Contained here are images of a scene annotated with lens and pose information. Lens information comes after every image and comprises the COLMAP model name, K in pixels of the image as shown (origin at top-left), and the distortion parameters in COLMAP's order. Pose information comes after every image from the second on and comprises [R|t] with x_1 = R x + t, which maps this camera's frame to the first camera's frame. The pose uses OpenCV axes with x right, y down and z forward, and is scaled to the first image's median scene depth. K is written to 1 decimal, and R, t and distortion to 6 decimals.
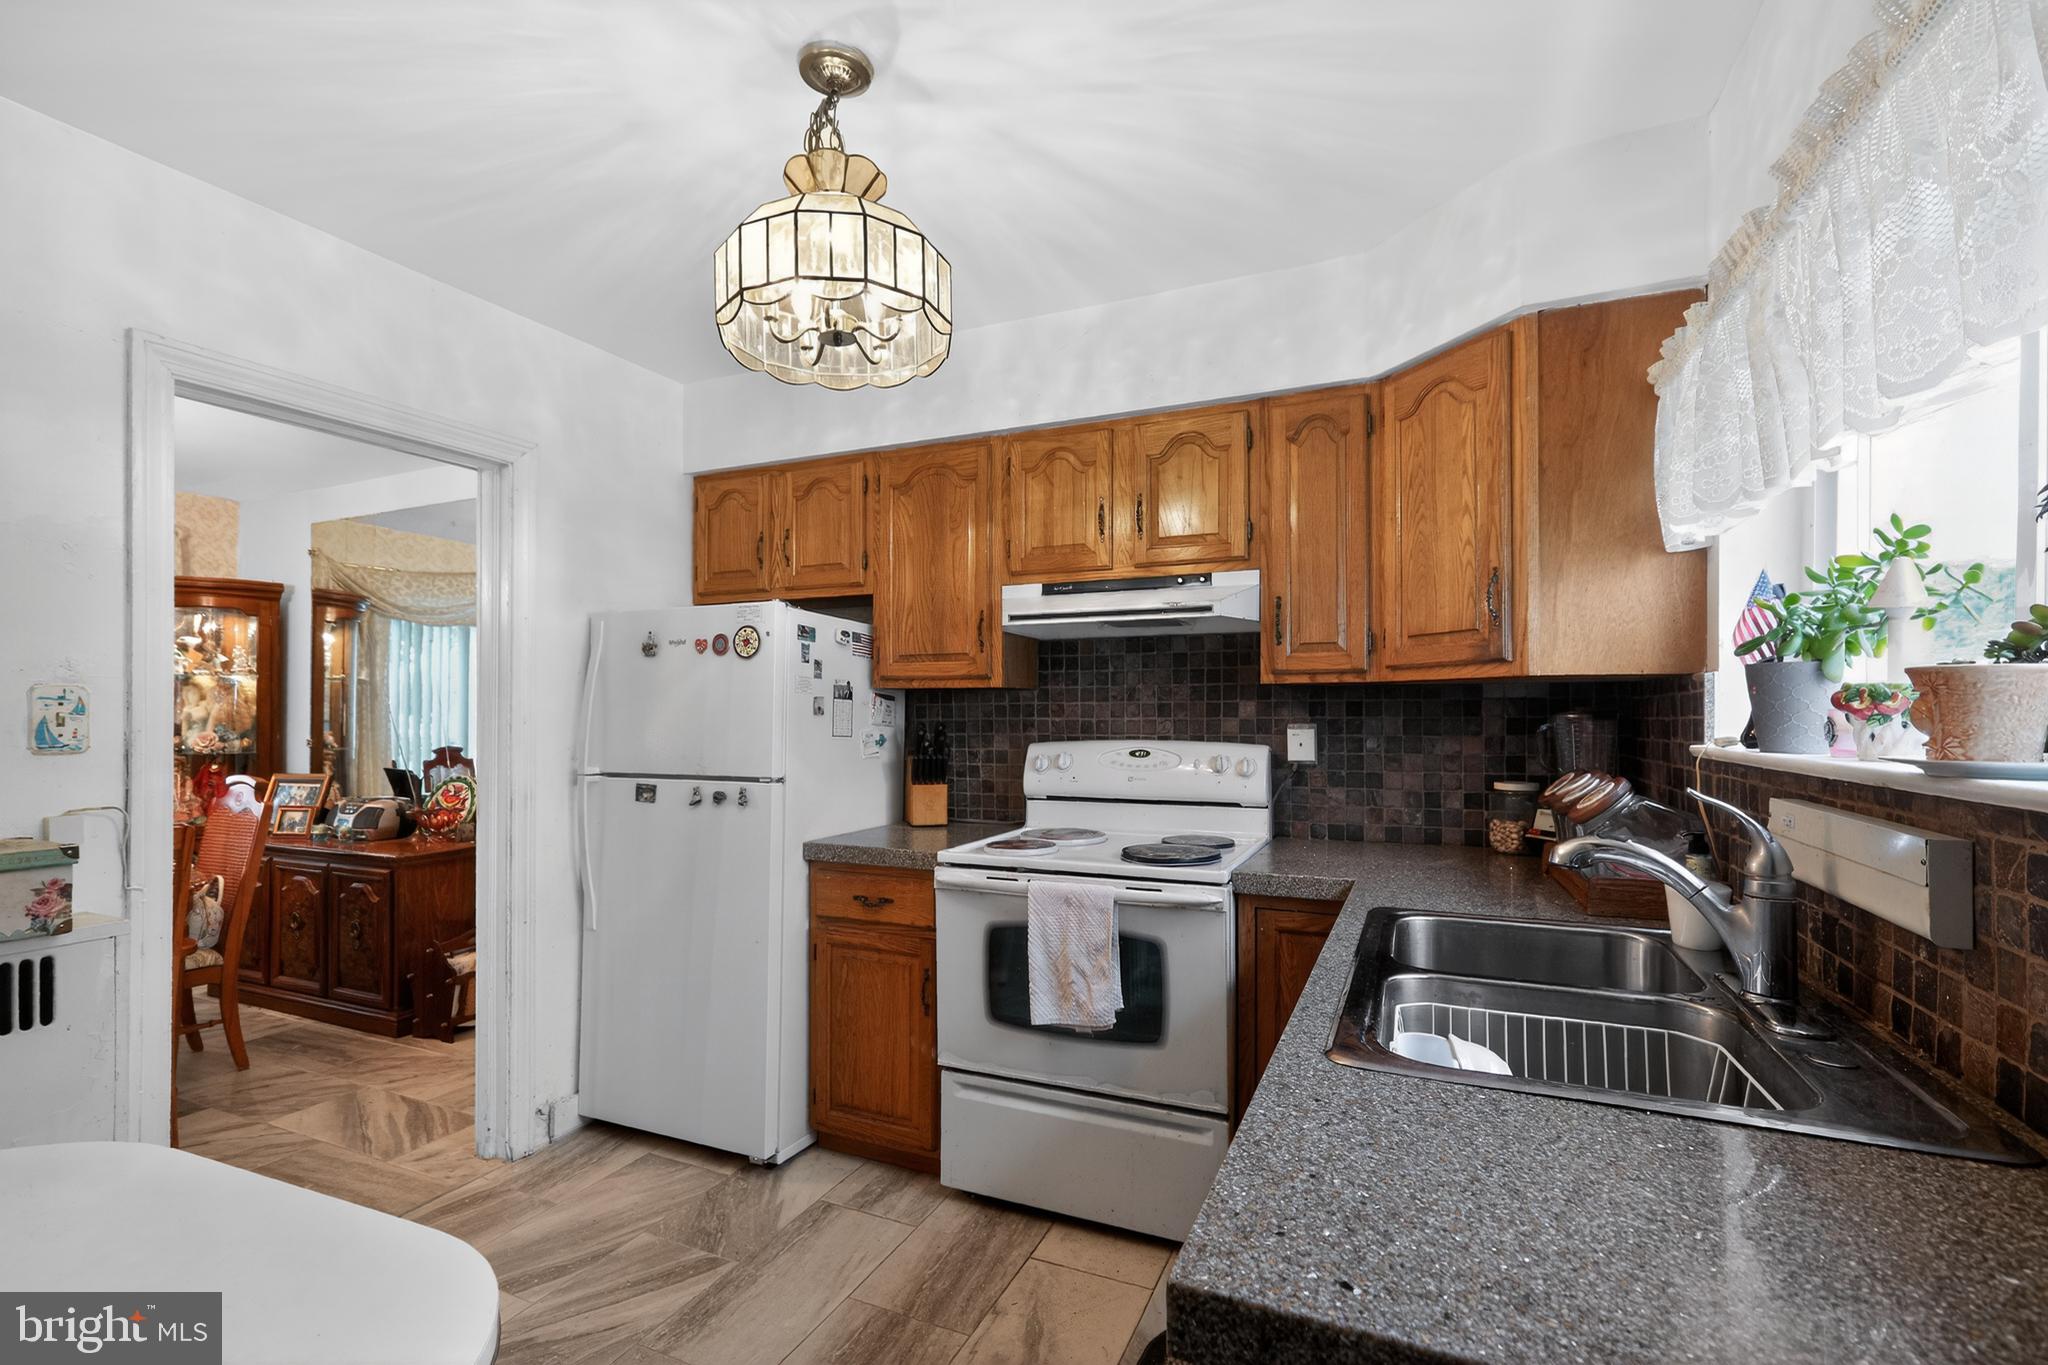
lens RADIAL K [[929.0, 0, 1019.7], [0, 929.0, 705.6], [0, 0, 1]] dist [0.000078, 0.000700]
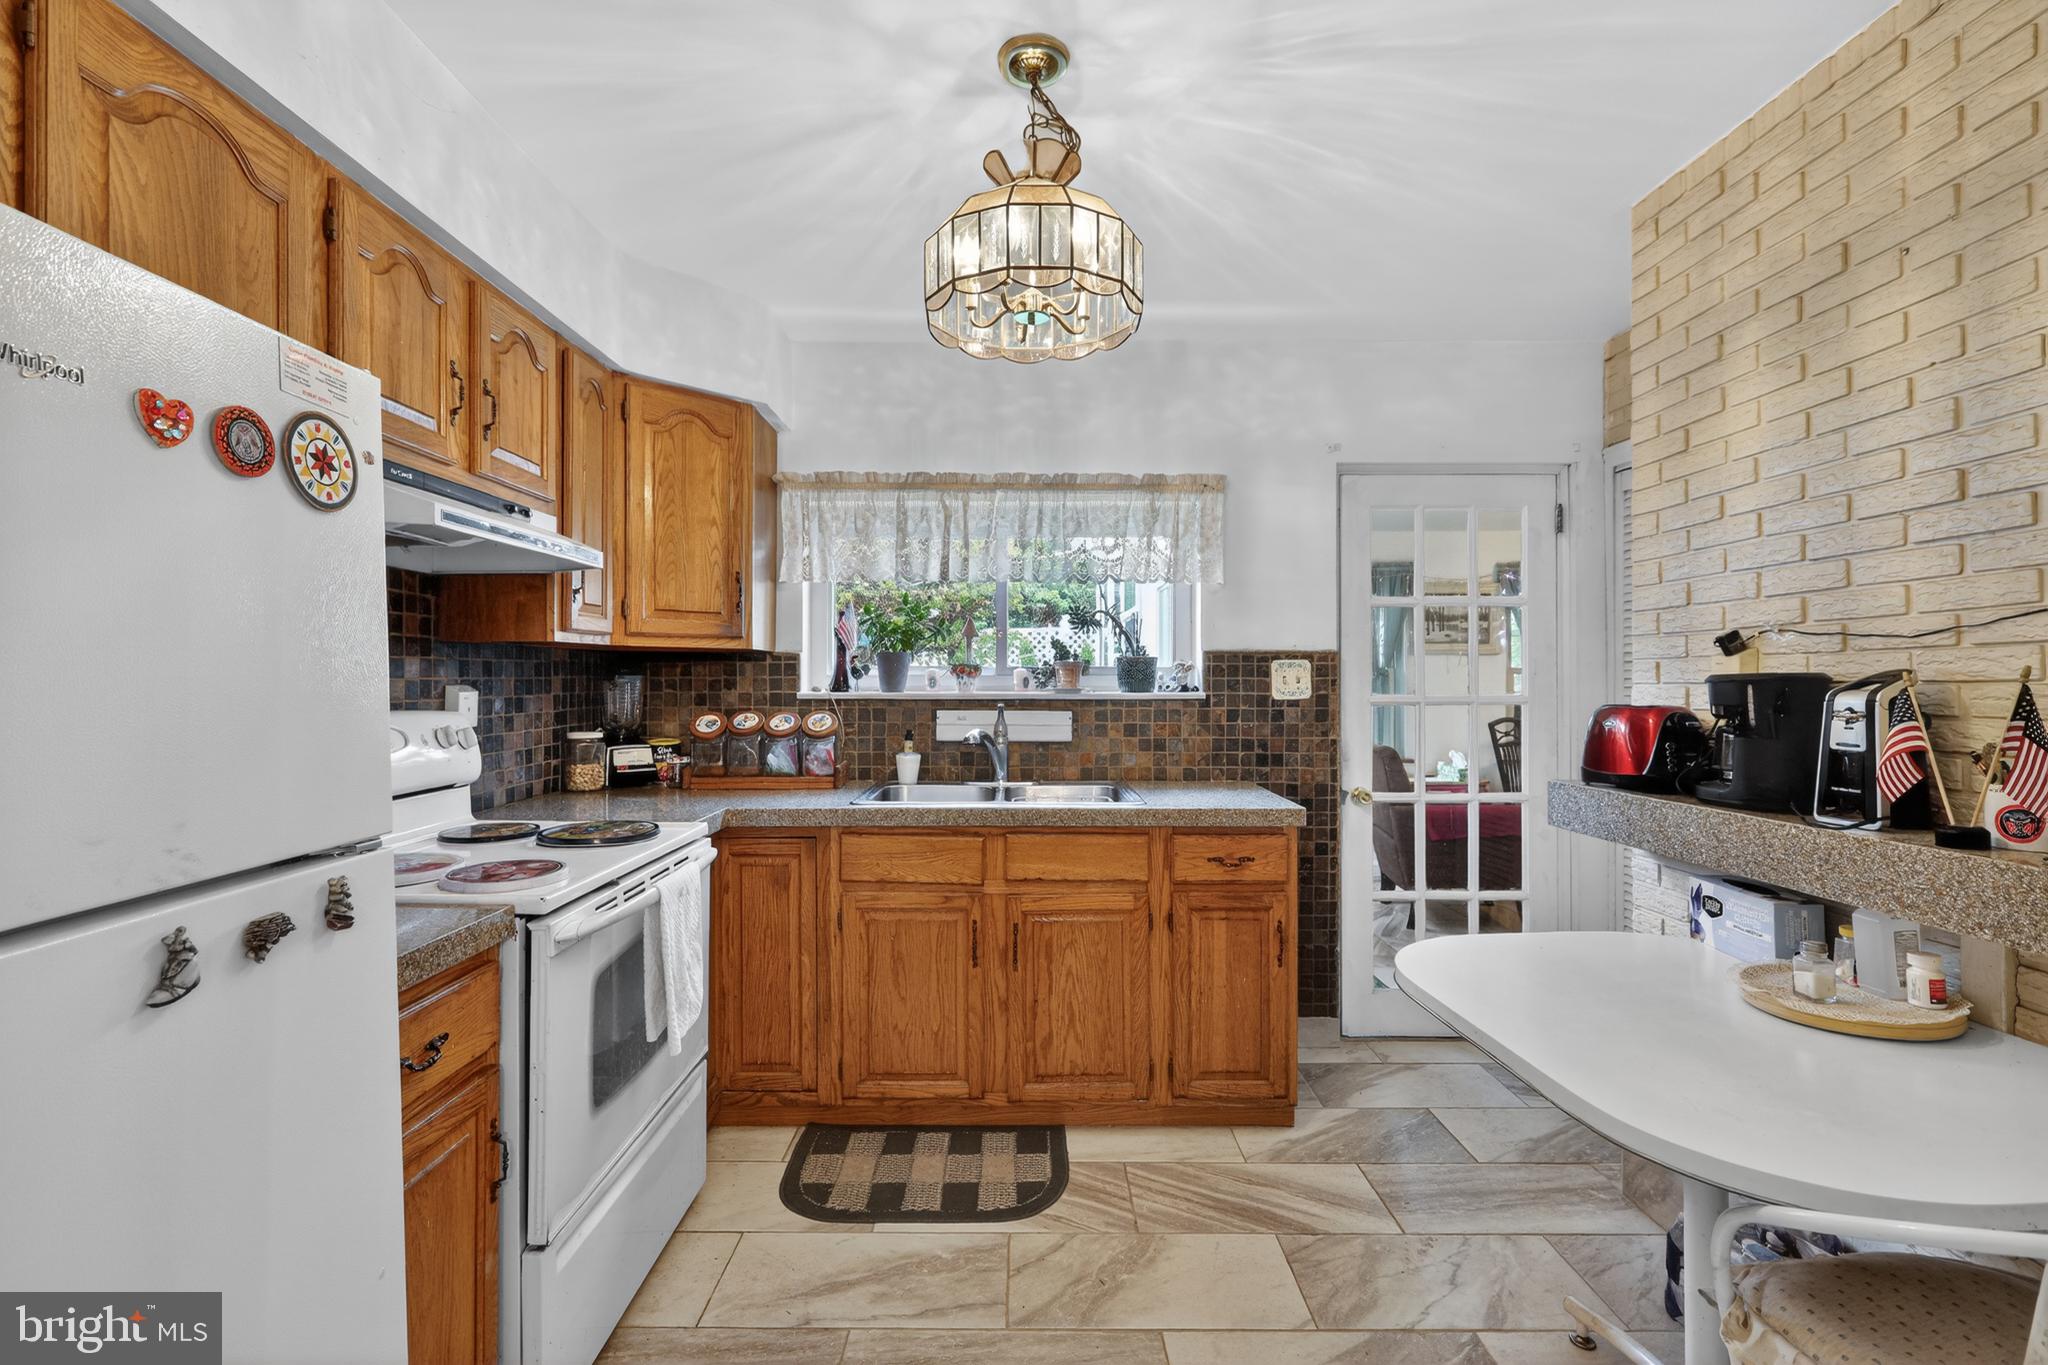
lens RADIAL K [[912.6, 0, 1017.9], [0, 912.6, 674.4], [0, 0, 1]] dist [-0.001625, 0.000873]
pose [[-0.406770, 0.003922, 0.913522, -0.709027], [-0.007113, 0.999947, -0.007460, 0.012398], [-0.913503, -0.009532, -0.406720, 0.894114]]
